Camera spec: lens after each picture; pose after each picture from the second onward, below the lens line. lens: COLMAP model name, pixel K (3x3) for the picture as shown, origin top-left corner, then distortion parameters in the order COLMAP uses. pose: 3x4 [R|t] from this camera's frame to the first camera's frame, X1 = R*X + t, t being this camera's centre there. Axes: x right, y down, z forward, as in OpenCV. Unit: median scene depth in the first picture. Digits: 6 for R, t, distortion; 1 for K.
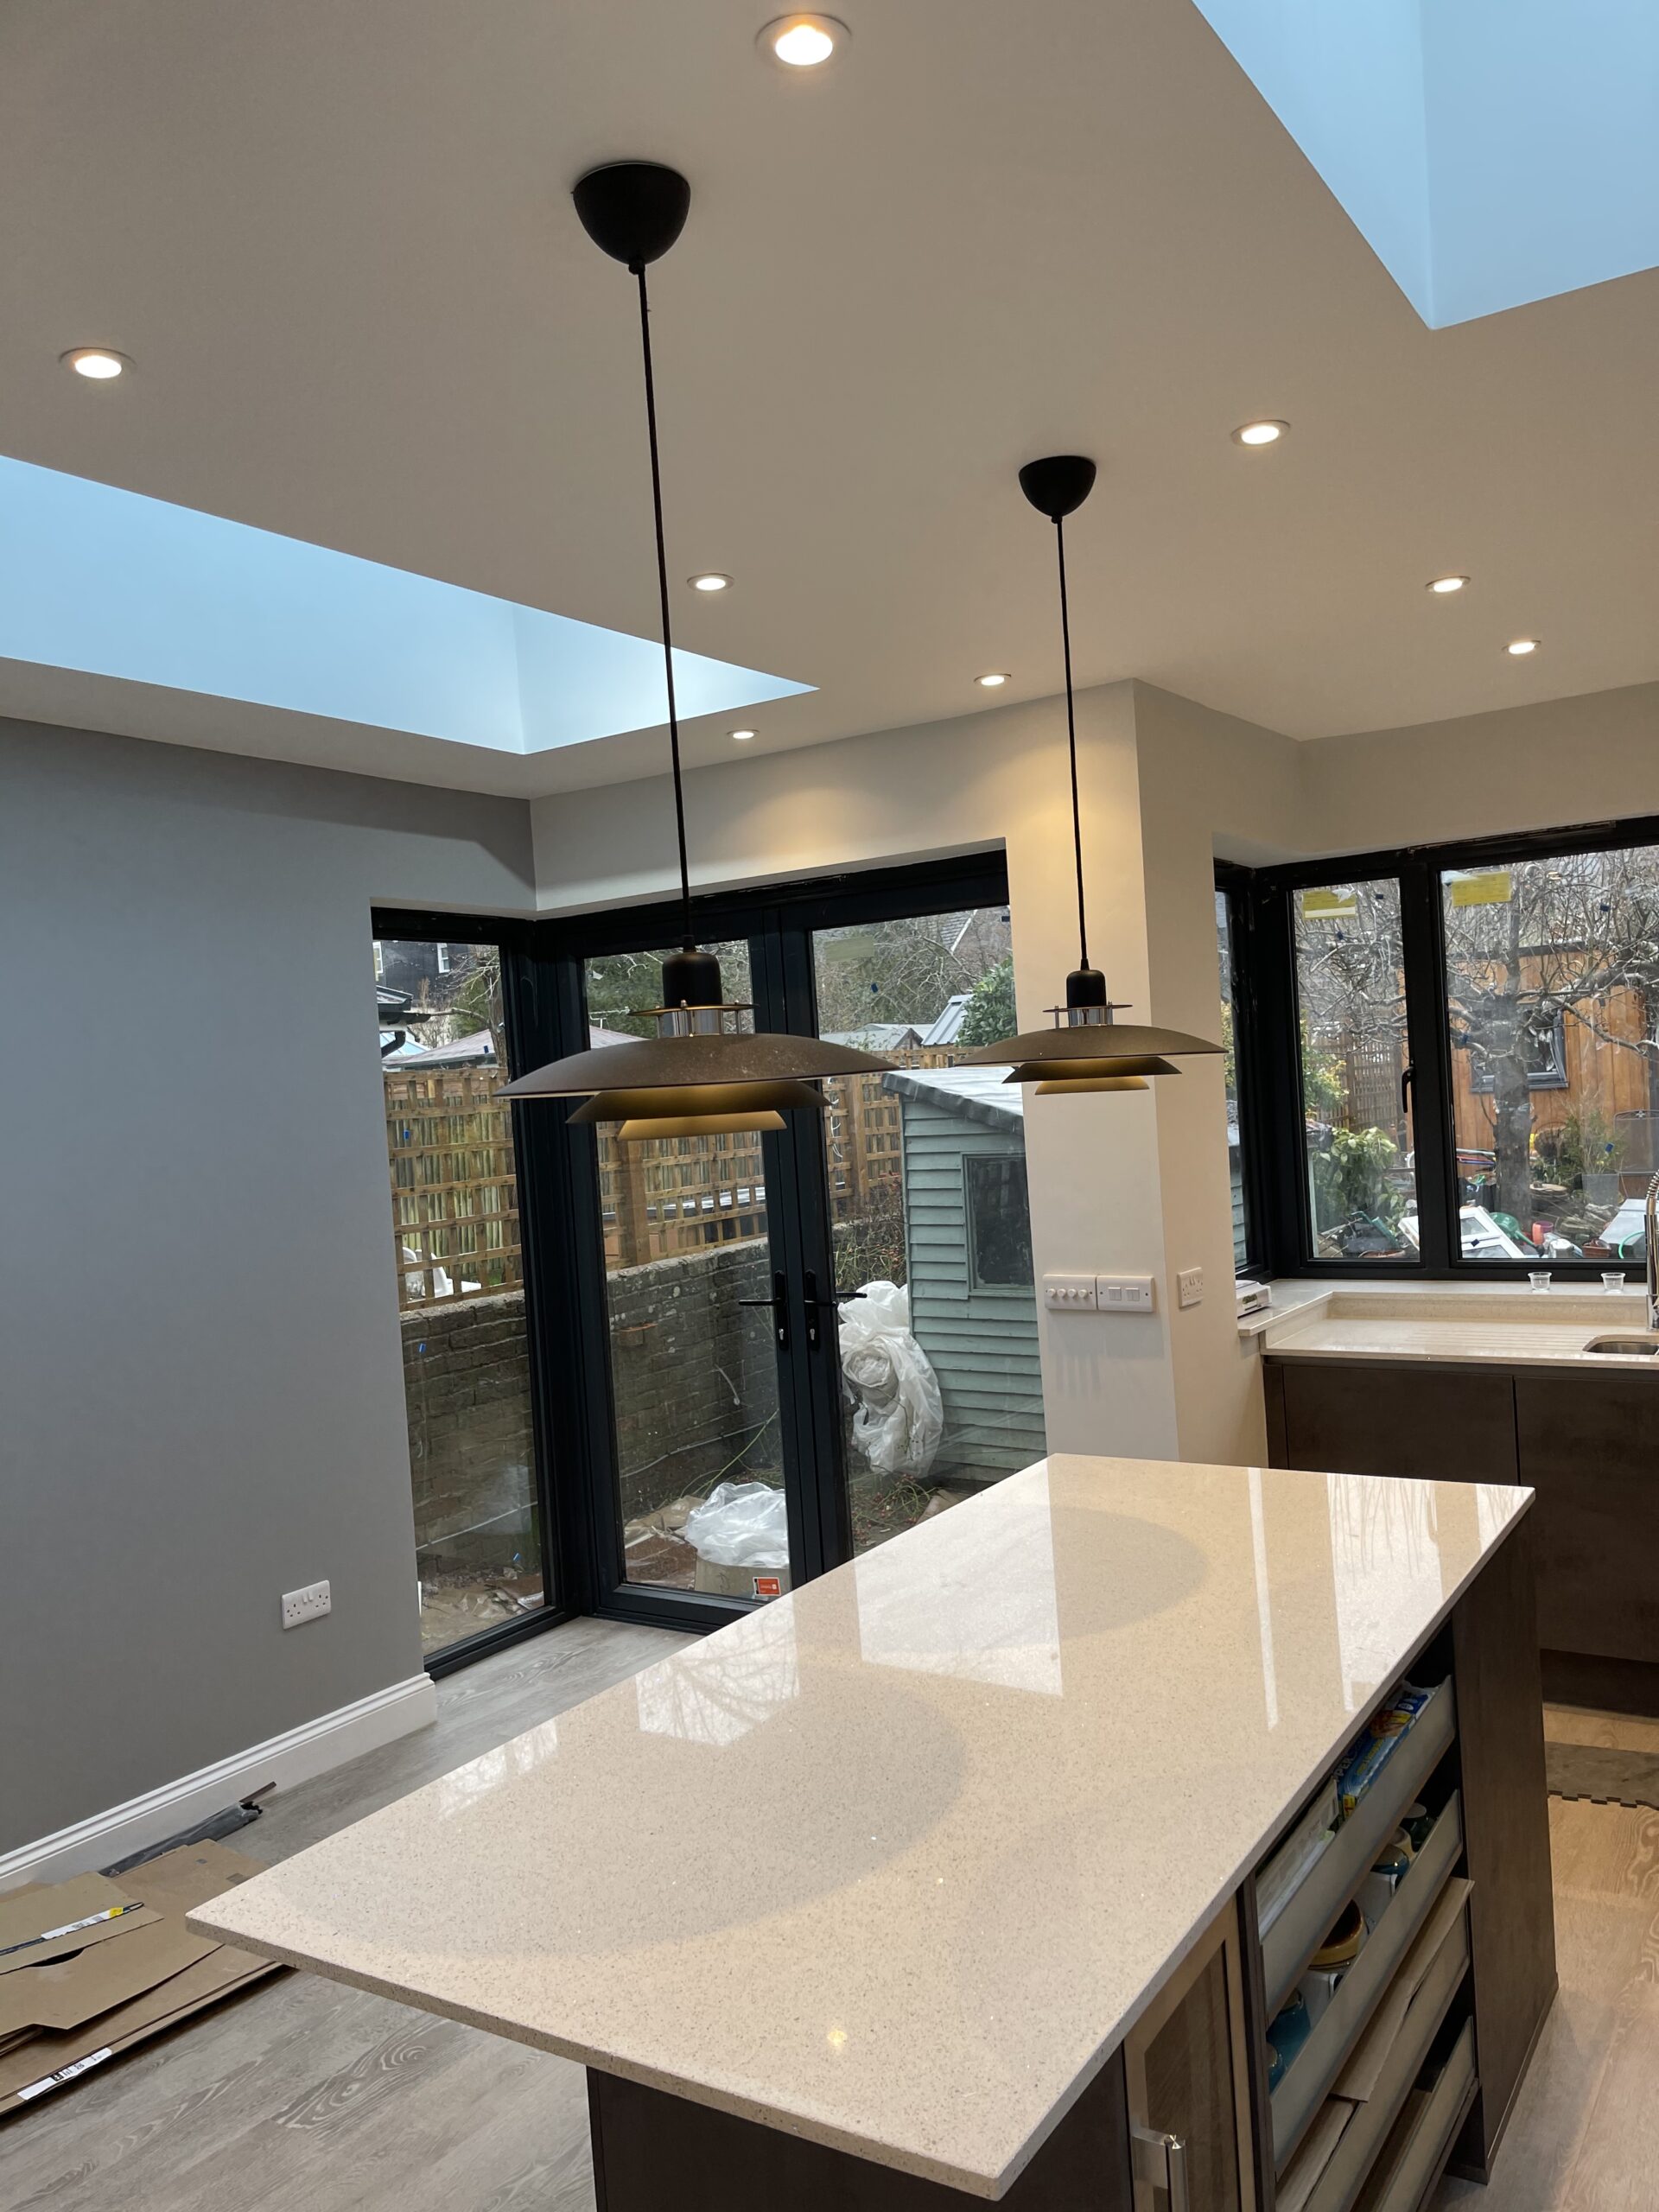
lens RADIAL K [[1649.0, 0, 820.8], [0, 1649.0, 1127.8], [0, 0, 1]] dist [0.057313, -0.095194]
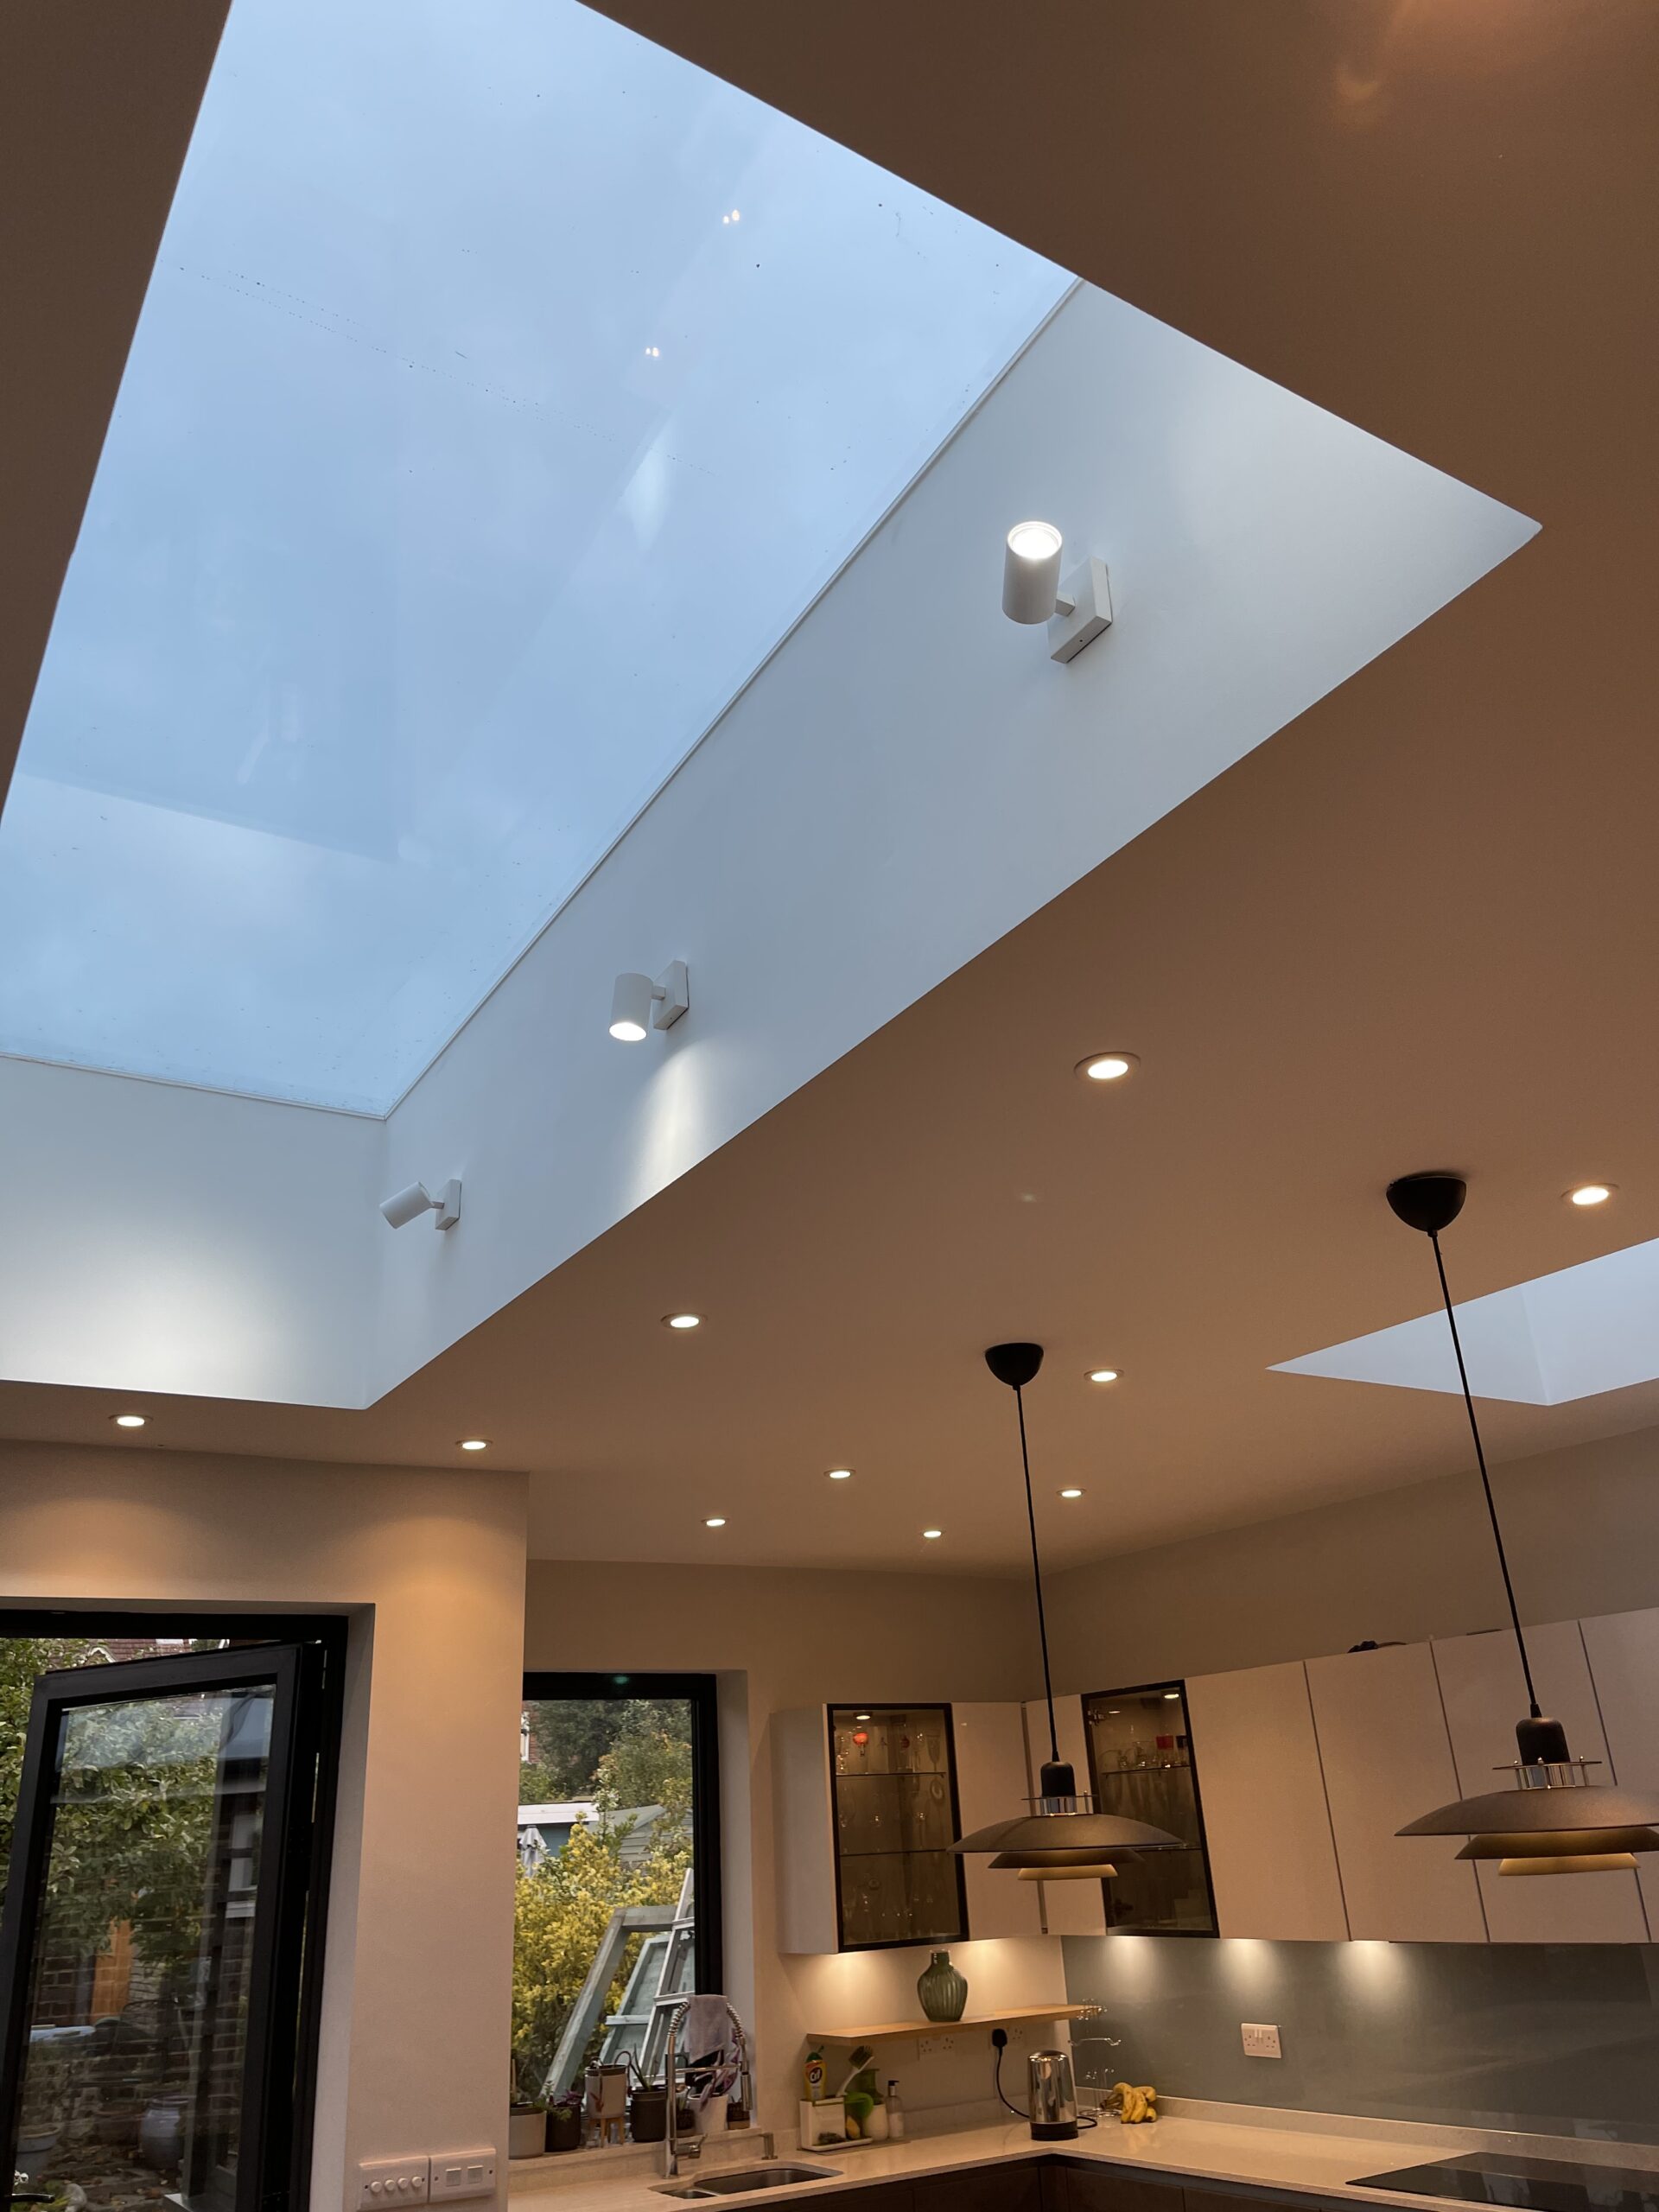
lens RADIAL K [[1669.0, 0, 829.5], [0, 1669.0, 1106.0], [0, 0, 1]] dist [0.072420, -0.087528]
pose [[0.415811, 0.407363, 0.813115, -0.662081], [0.044597, 0.883863, -0.465614, 0.026633], [-0.908357, 0.229870, 0.349353, 0.379360]]
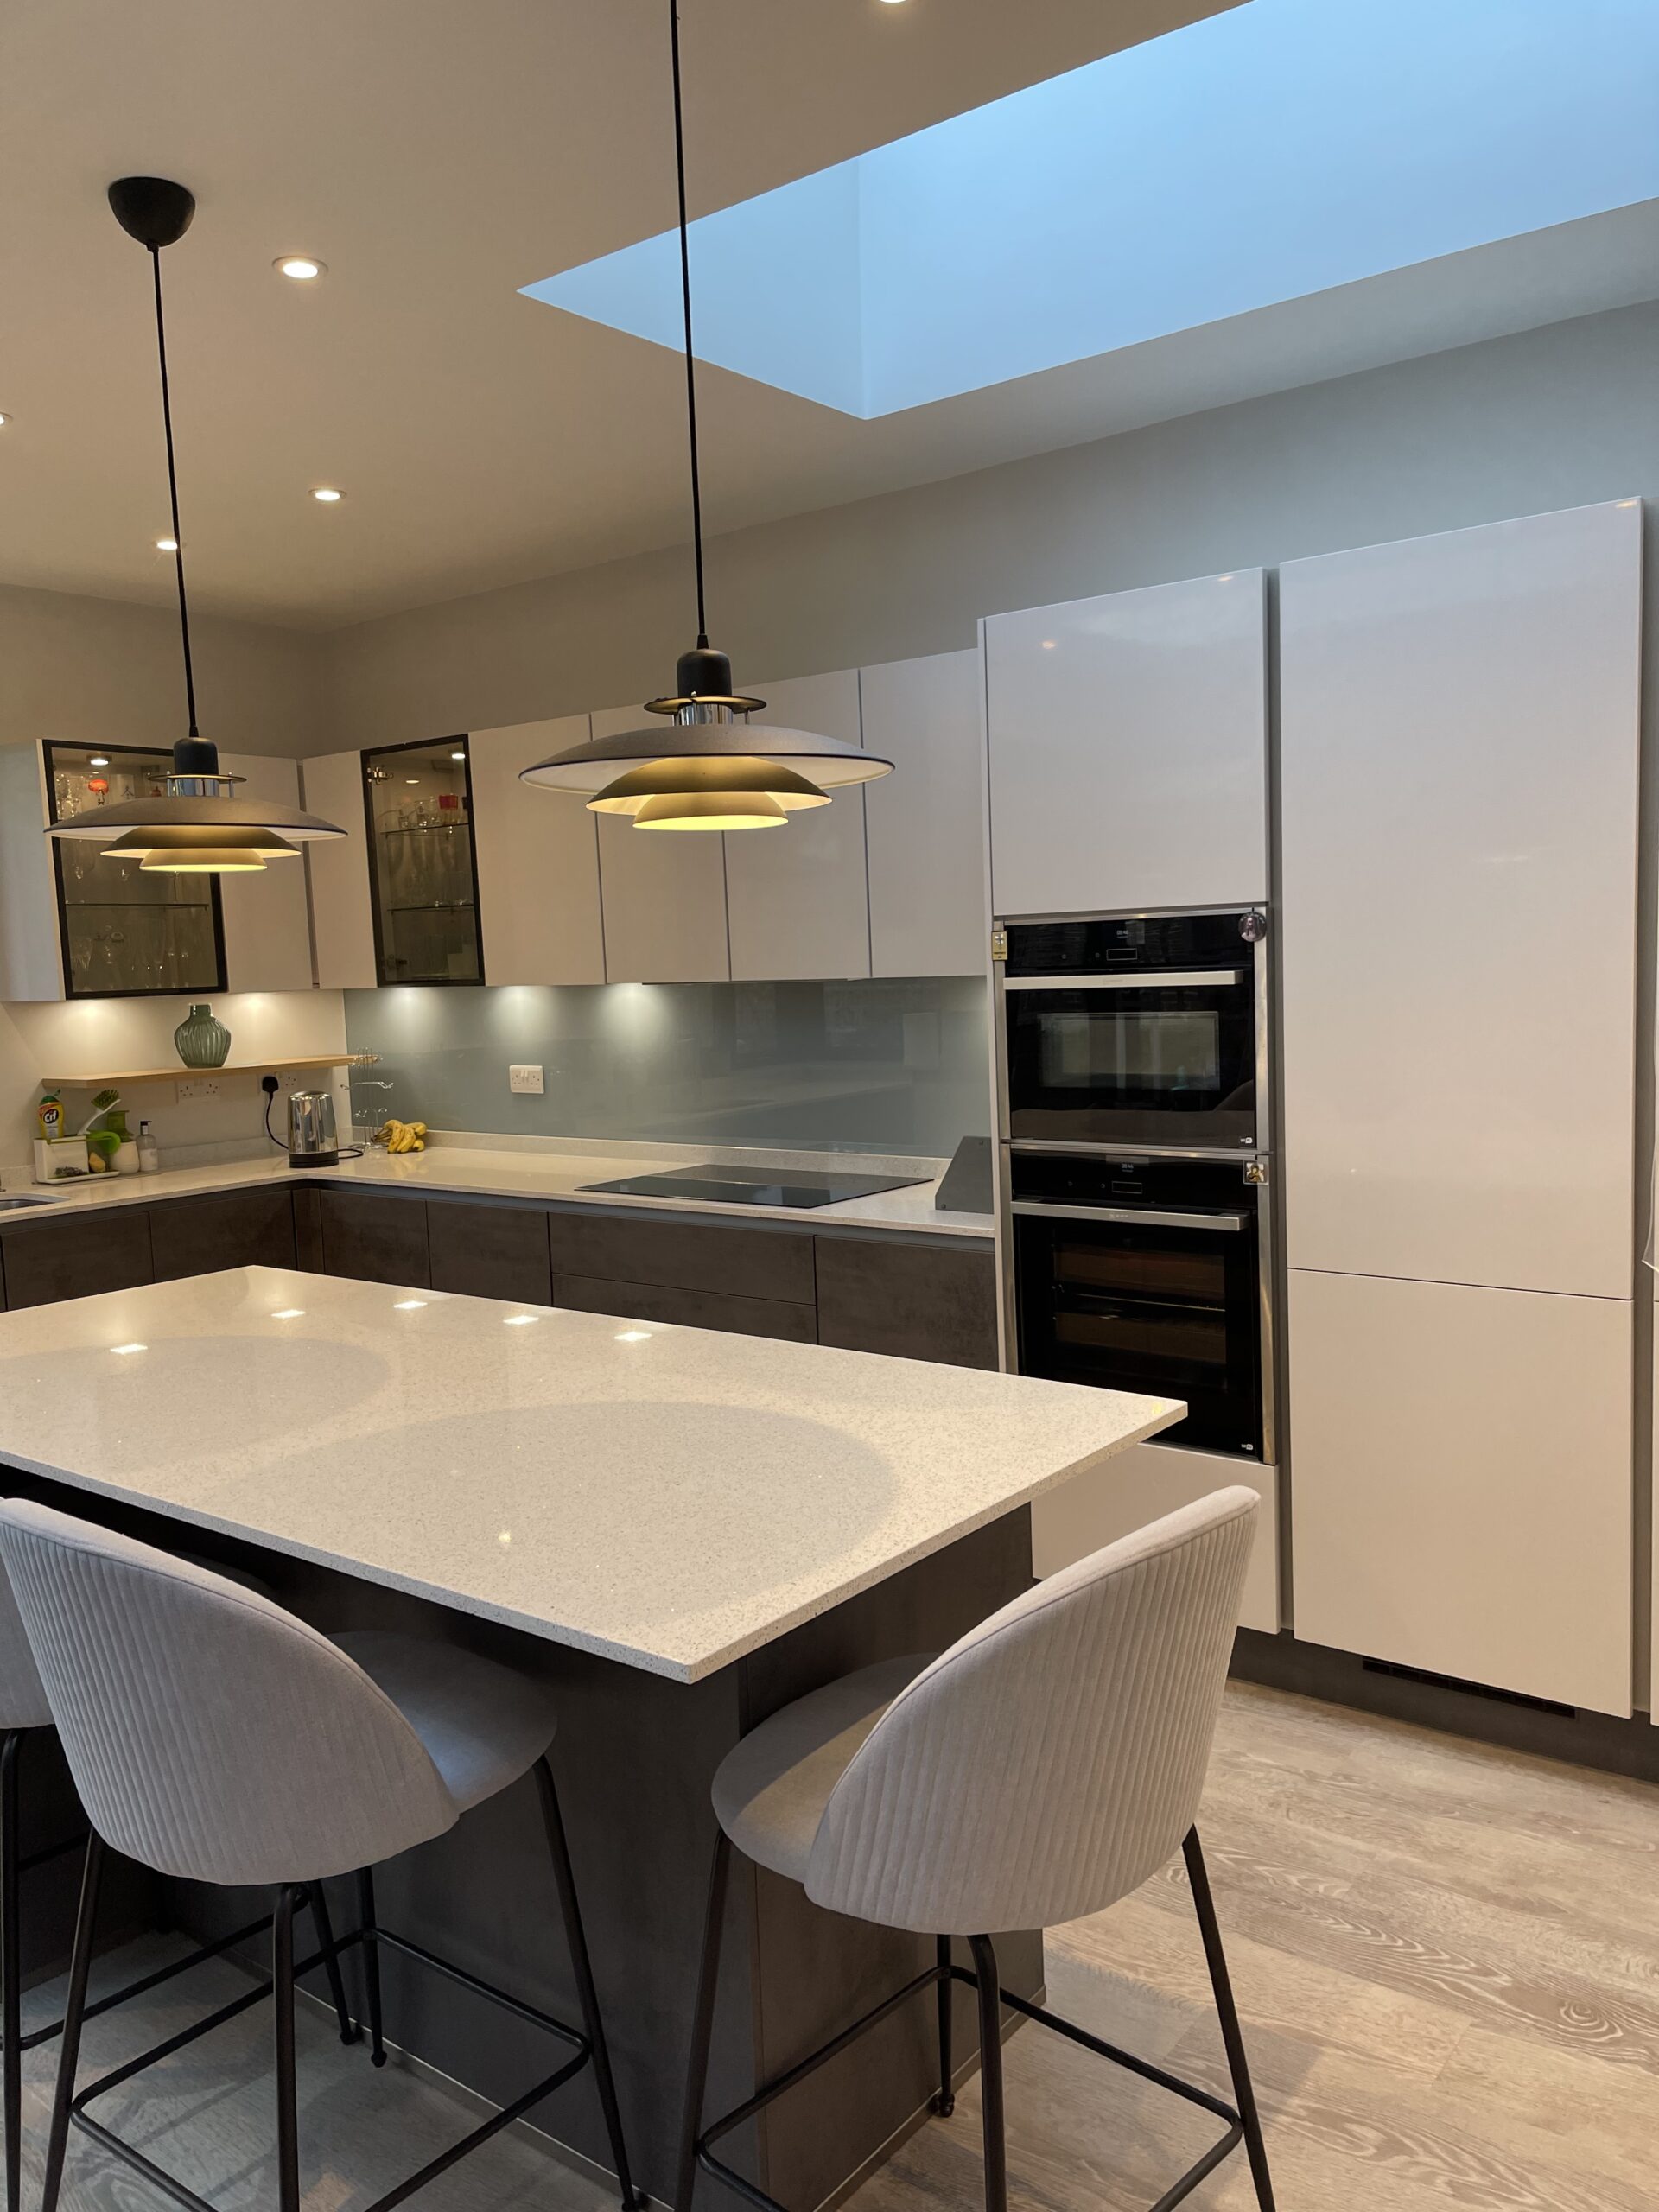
lens RADIAL K [[1669.0, 0, 829.5], [0, 1669.0, 1106.0], [0, 0, 1]] dist [0.072420, -0.087528]
pose [[0.089754, -0.028337, 0.995561, -0.485106], [0.052370, 0.998347, 0.023695, 0.070470], [-0.994586, 0.050010, 0.091090, 0.339307]]
